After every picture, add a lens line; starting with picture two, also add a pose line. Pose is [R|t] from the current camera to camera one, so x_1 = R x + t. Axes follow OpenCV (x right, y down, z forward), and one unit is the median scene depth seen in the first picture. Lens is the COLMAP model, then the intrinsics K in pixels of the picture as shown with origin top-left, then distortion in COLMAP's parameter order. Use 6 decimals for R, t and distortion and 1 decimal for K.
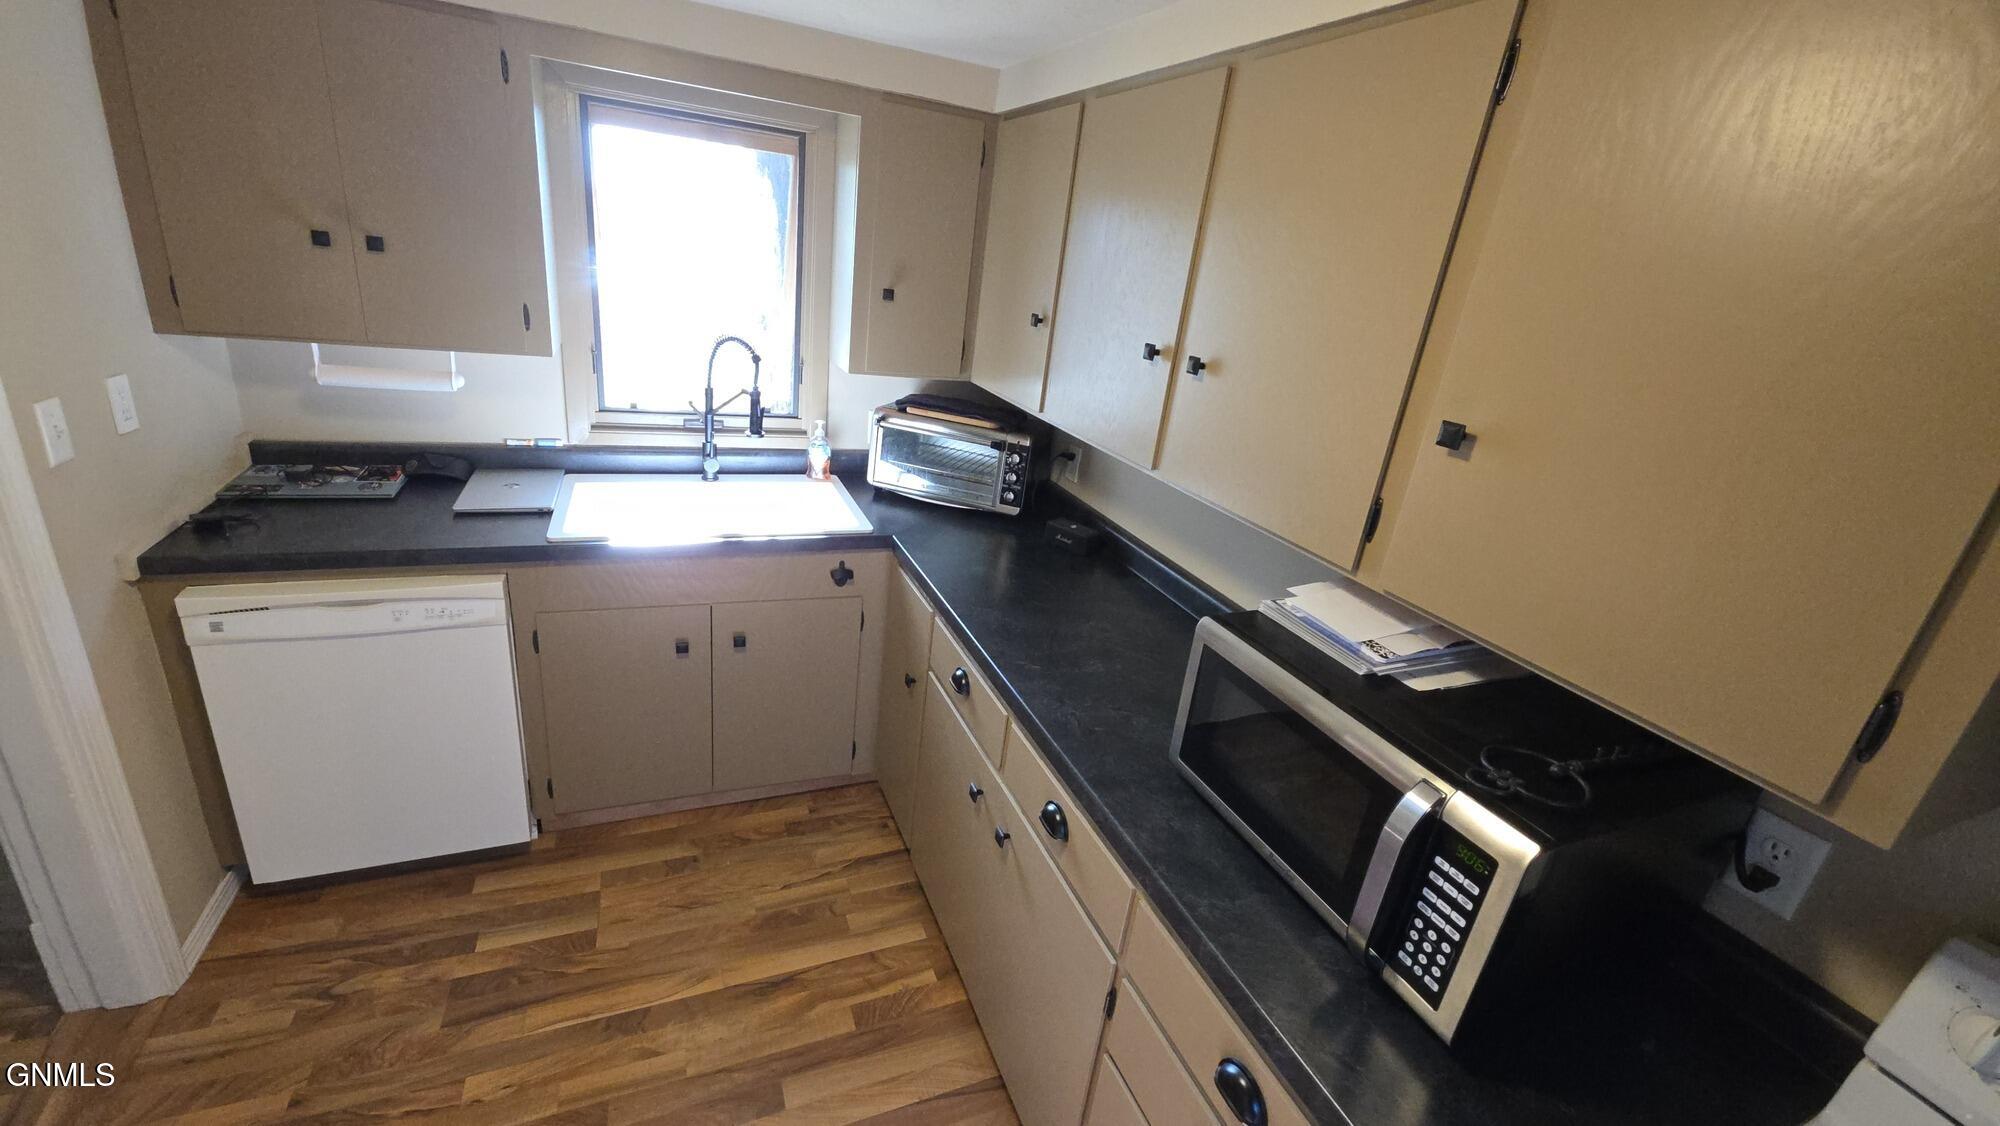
lens RADIAL K [[795.9, 0, 998.4], [0, 795.9, 559.4], [0, 0, 1]] dist [0.005214, -0.004514]
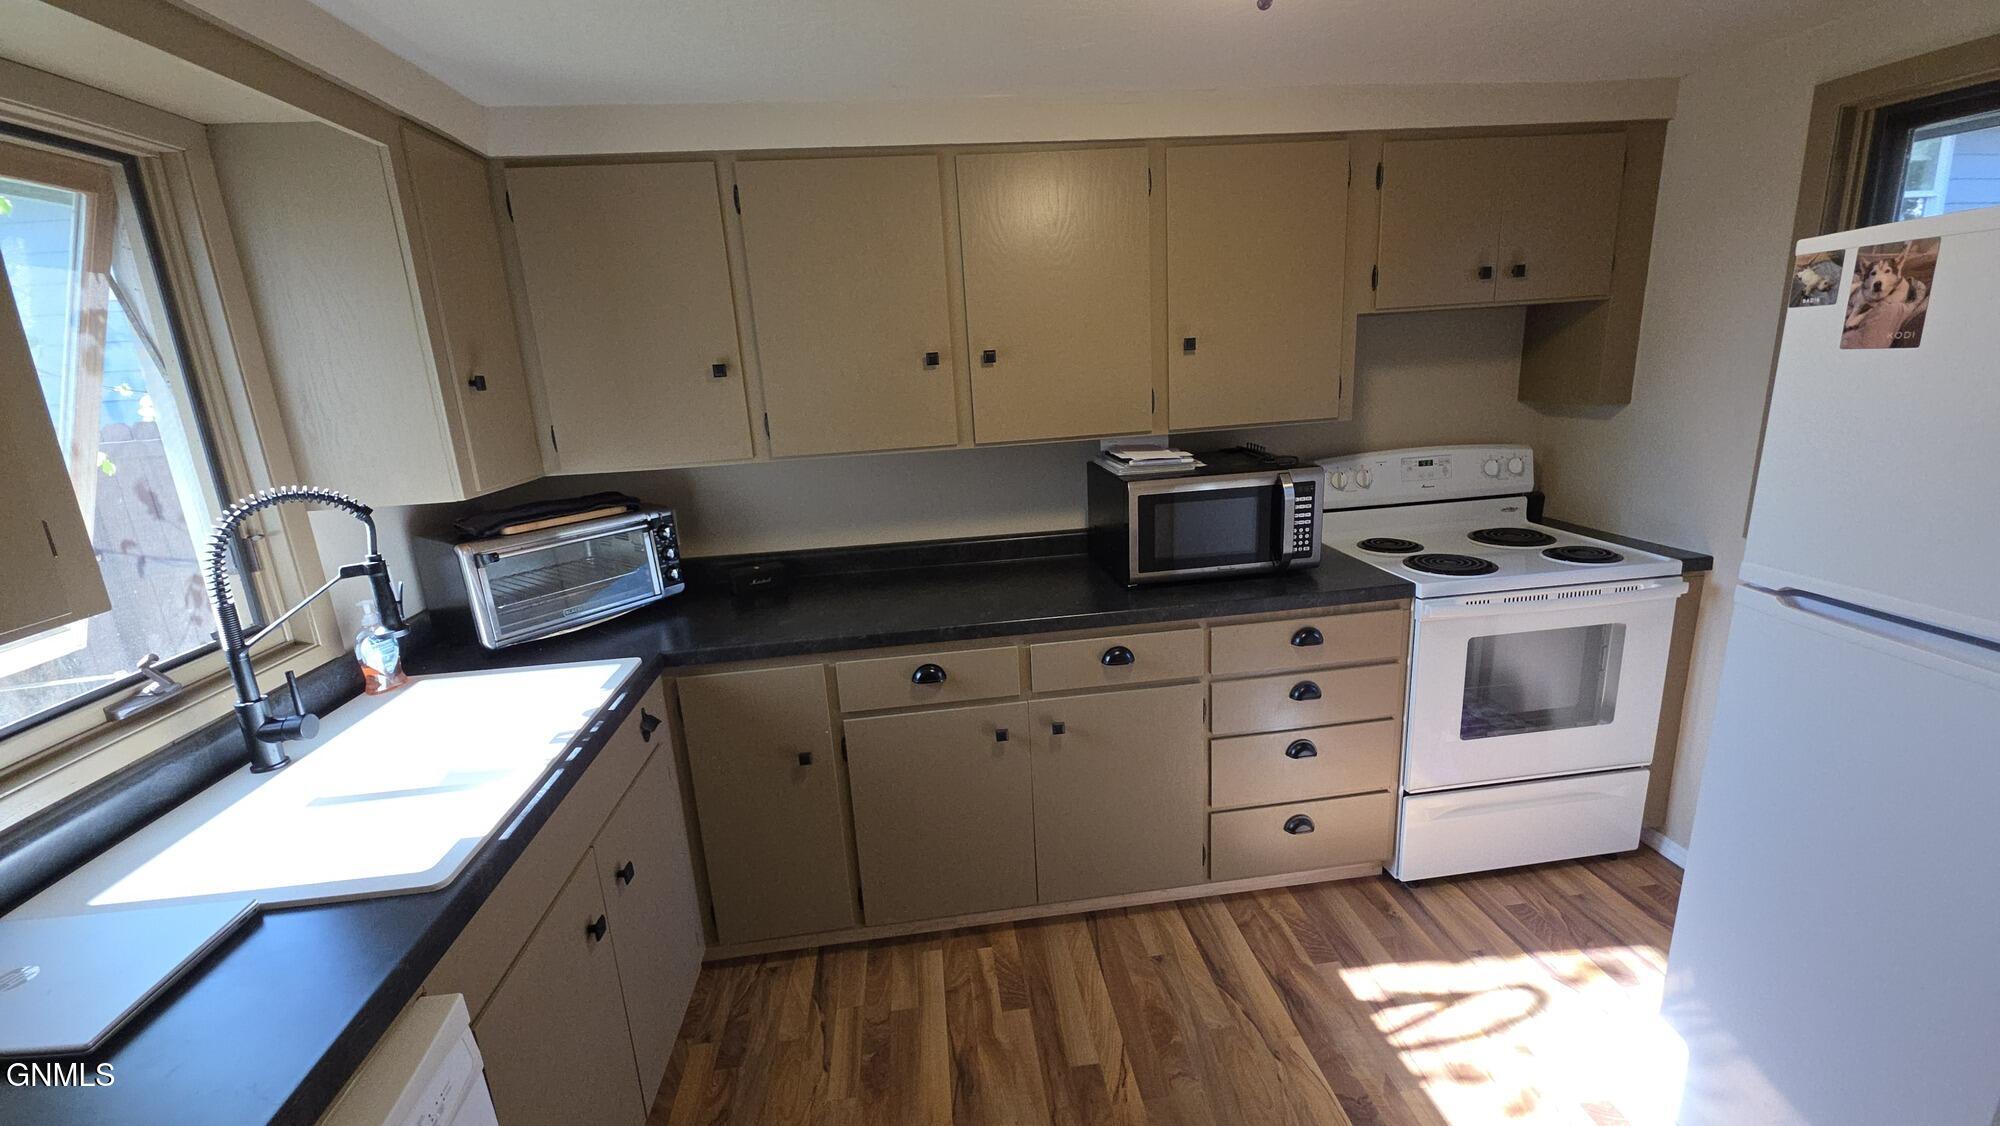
lens RADIAL K [[795.9, 0, 1003.5], [0, 795.9, 556.3], [0, 0, 1]] dist [0.005214, -0.004514]
pose [[0.257765, -0.352974, 0.899426, -0.859286], [0.422443, 0.878365, 0.223642, -0.174744], [-0.868964, 0.322309, 0.375523, 0.405248]]
